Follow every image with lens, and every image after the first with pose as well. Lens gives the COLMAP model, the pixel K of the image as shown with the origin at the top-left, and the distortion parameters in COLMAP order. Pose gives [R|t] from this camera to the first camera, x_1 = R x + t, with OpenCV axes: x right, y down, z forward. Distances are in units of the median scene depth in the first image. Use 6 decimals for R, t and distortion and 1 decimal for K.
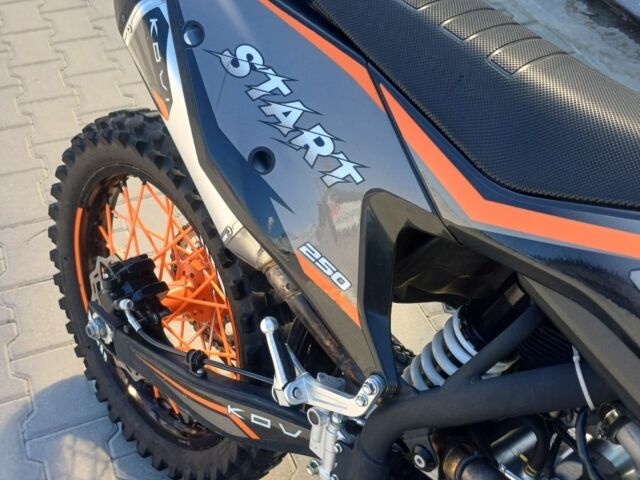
lens RADIAL K [[833.7, 0, 320.0], [0, 833.7, 240.0], [0, 0, 1]] dist [0.022819, -0.006125]
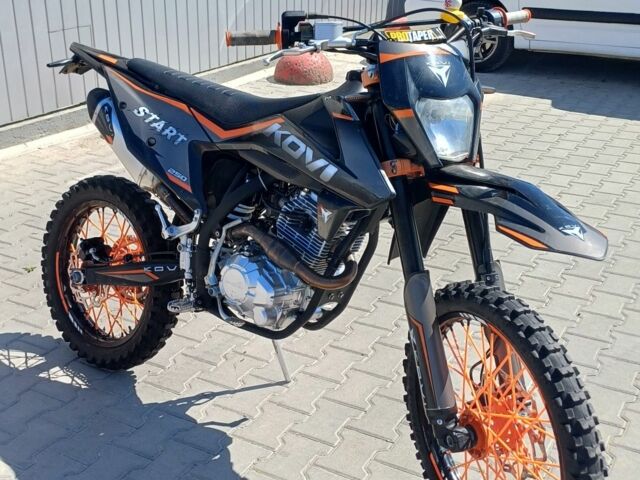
lens RADIAL K [[833.7, 0, 320.0], [0, 833.7, 240.0], [0, 0, 1]] dist [0.022819, -0.006125]
pose [[0.985980, -0.090240, 0.140355, 0.062725], [0.134498, 0.927639, -0.348419, 1.216743], [-0.098757, 0.362412, 0.926771, -1.453639]]
